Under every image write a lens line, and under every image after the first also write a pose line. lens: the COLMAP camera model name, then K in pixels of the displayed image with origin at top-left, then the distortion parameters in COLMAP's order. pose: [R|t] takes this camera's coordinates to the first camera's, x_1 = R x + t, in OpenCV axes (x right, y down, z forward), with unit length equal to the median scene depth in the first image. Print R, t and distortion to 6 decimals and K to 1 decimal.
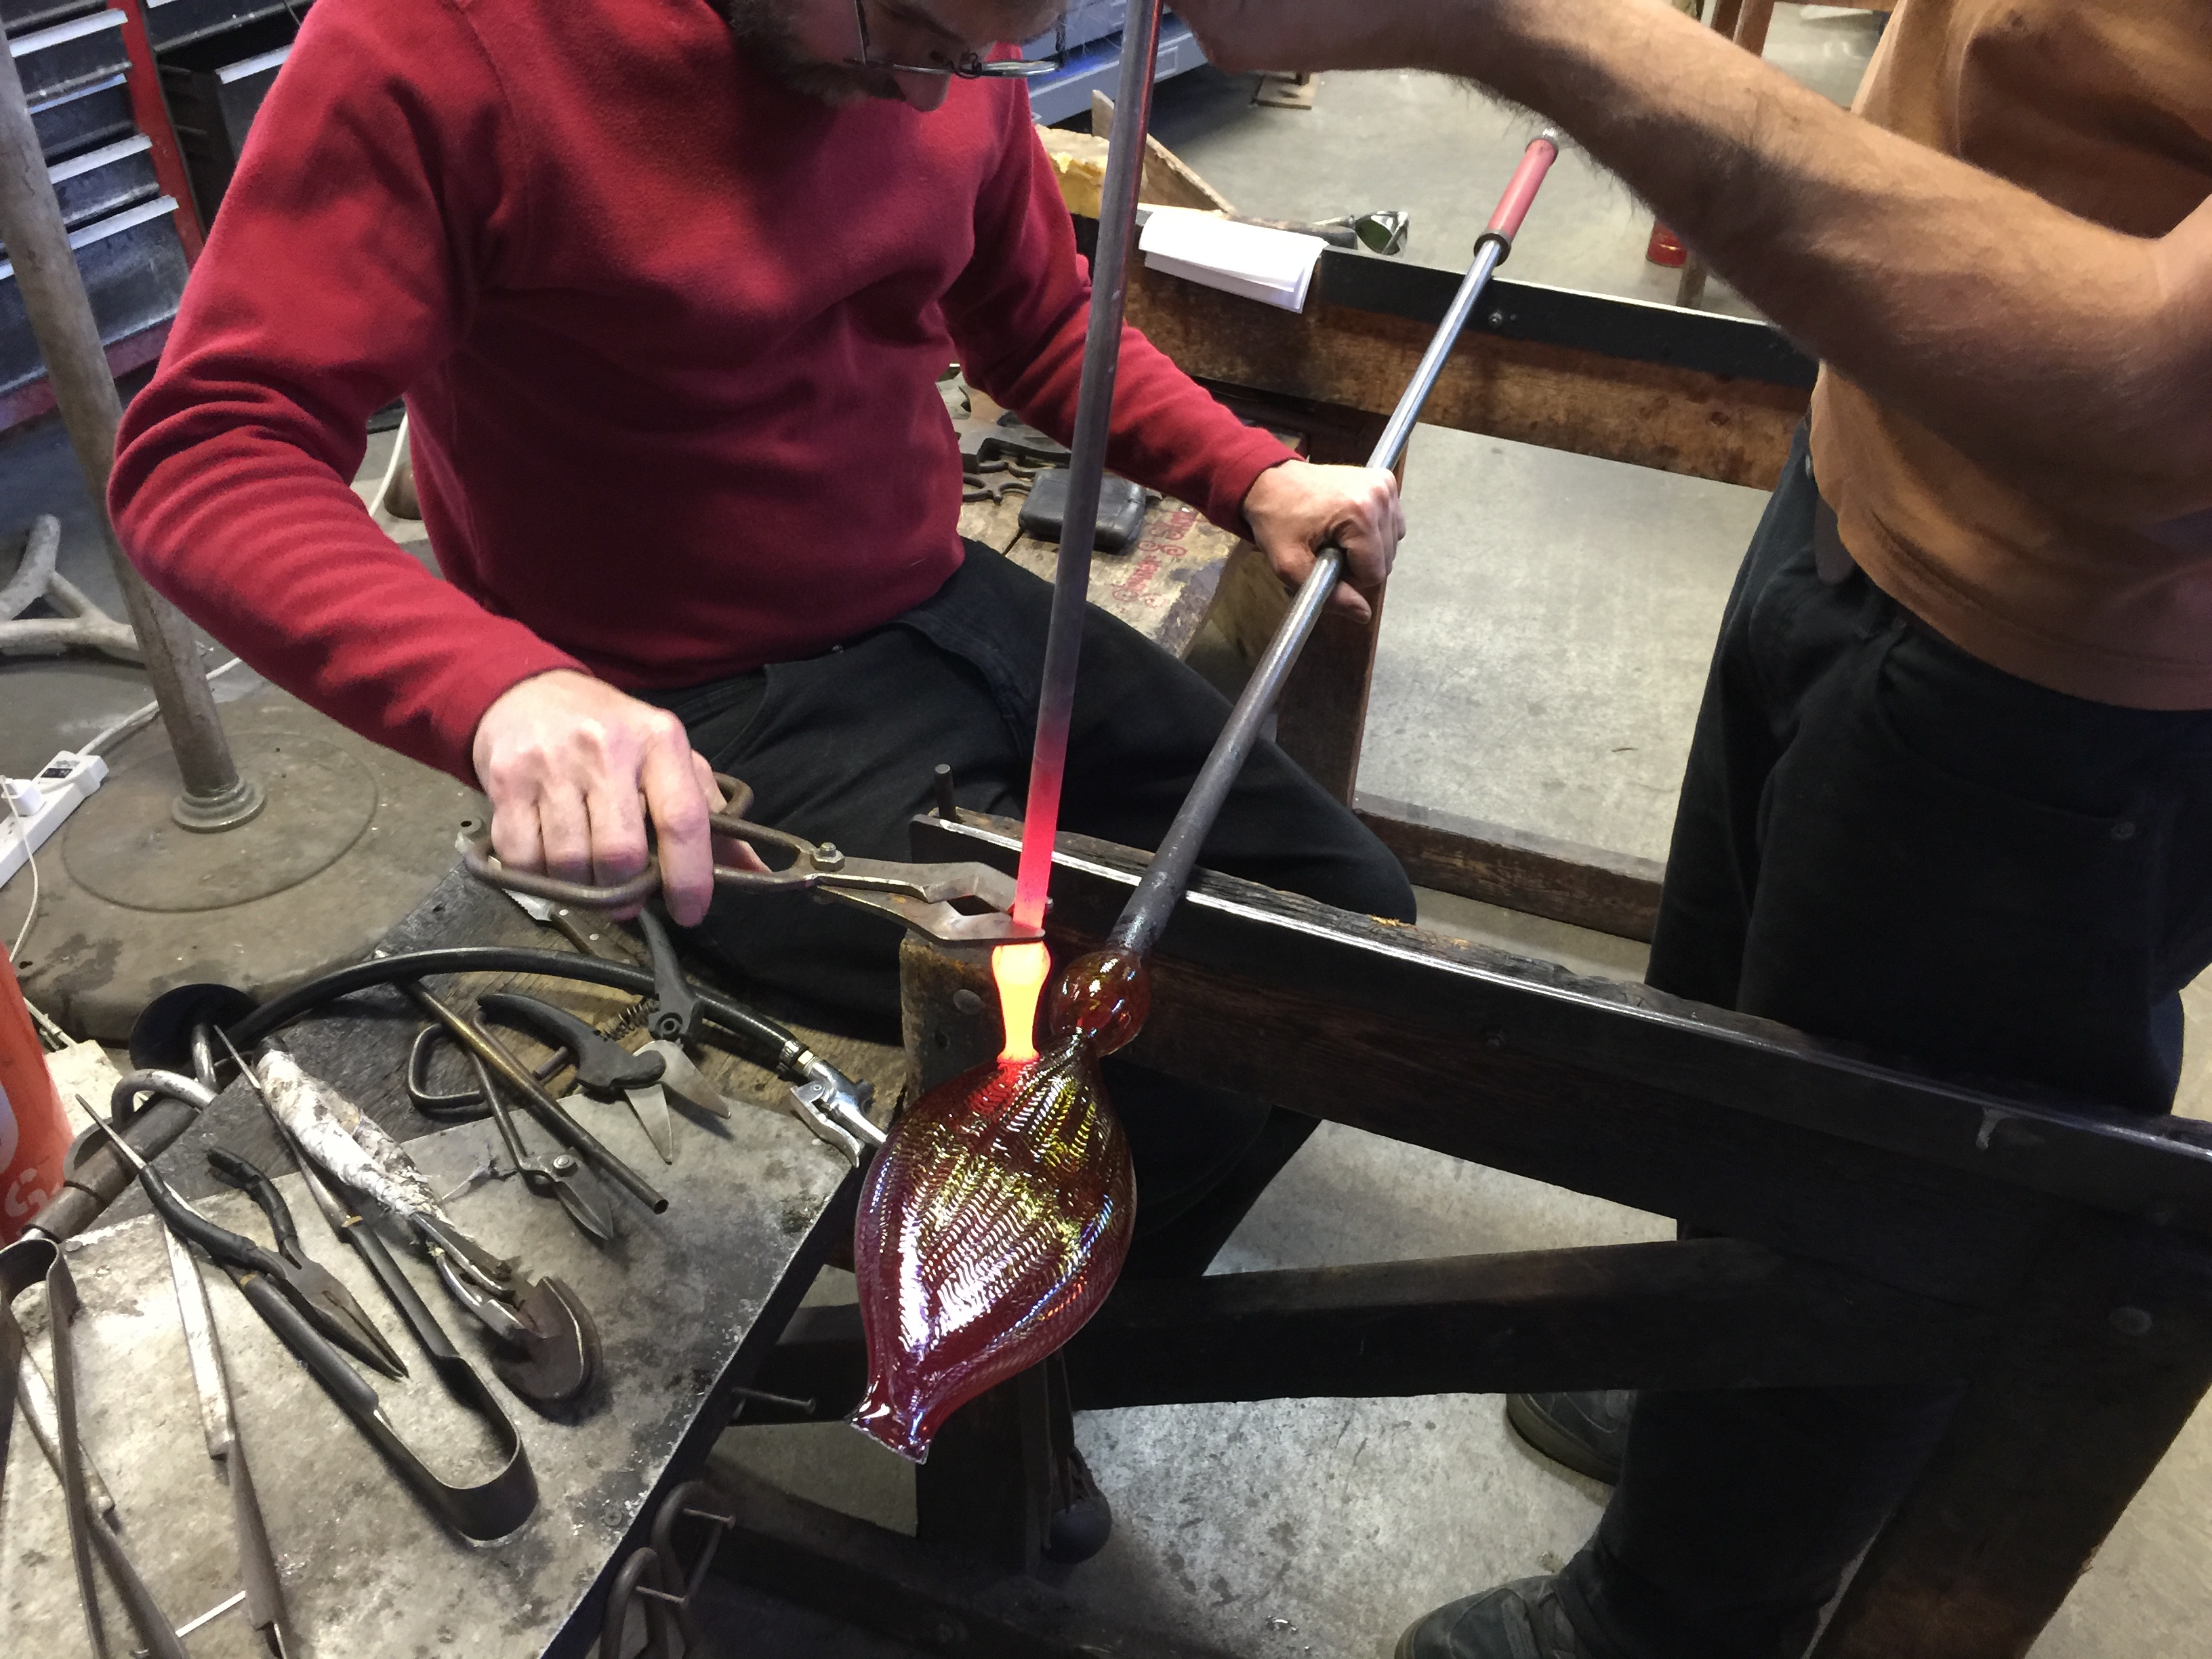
lens RADIAL K [[1885.2, 0, 1087.4], [0, 1885.2, 819.9], [0, 0, 1]] dist [0.079959, -0.103729]
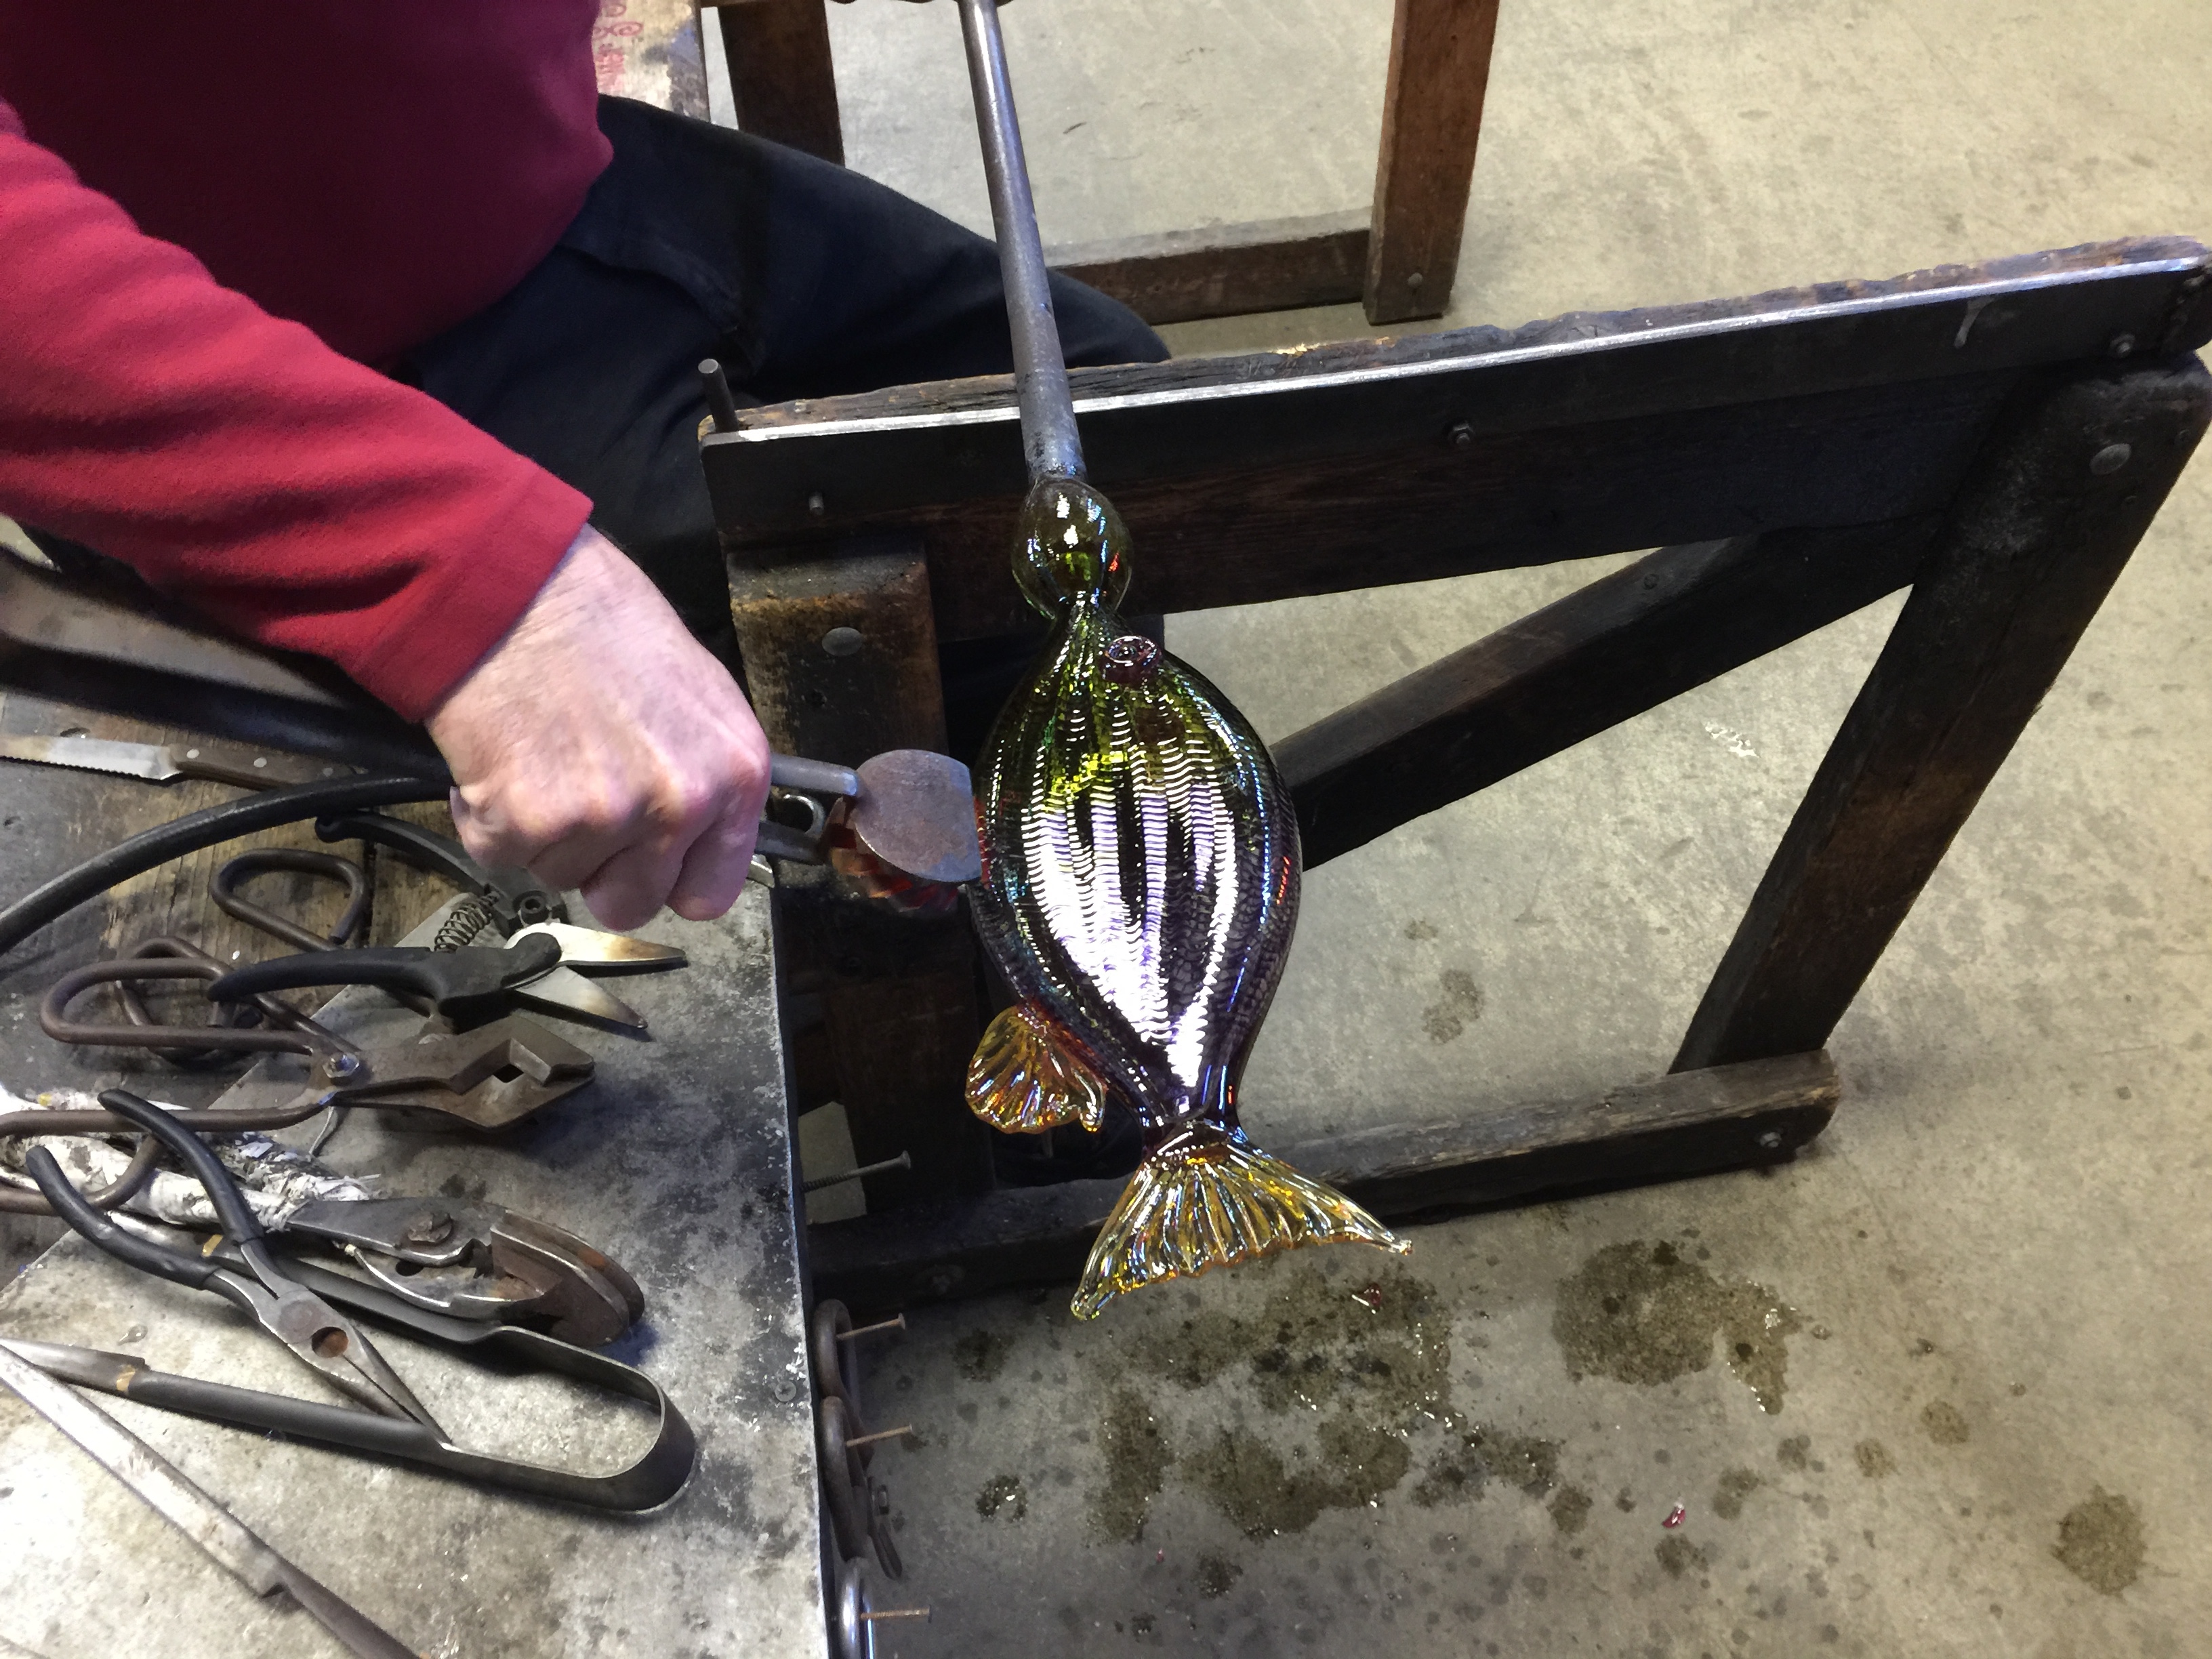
lens RADIAL K [[1885.2, 0, 1114.2], [0, 1885.2, 809.6], [0, 0, 1]] dist [0.079959, -0.103729]
pose [[0.863672, -0.420537, 0.277883, -0.149837], [0.333969, 0.890348, 0.309427, -0.033467], [-0.377538, -0.174439, 0.909415, 0.156229]]
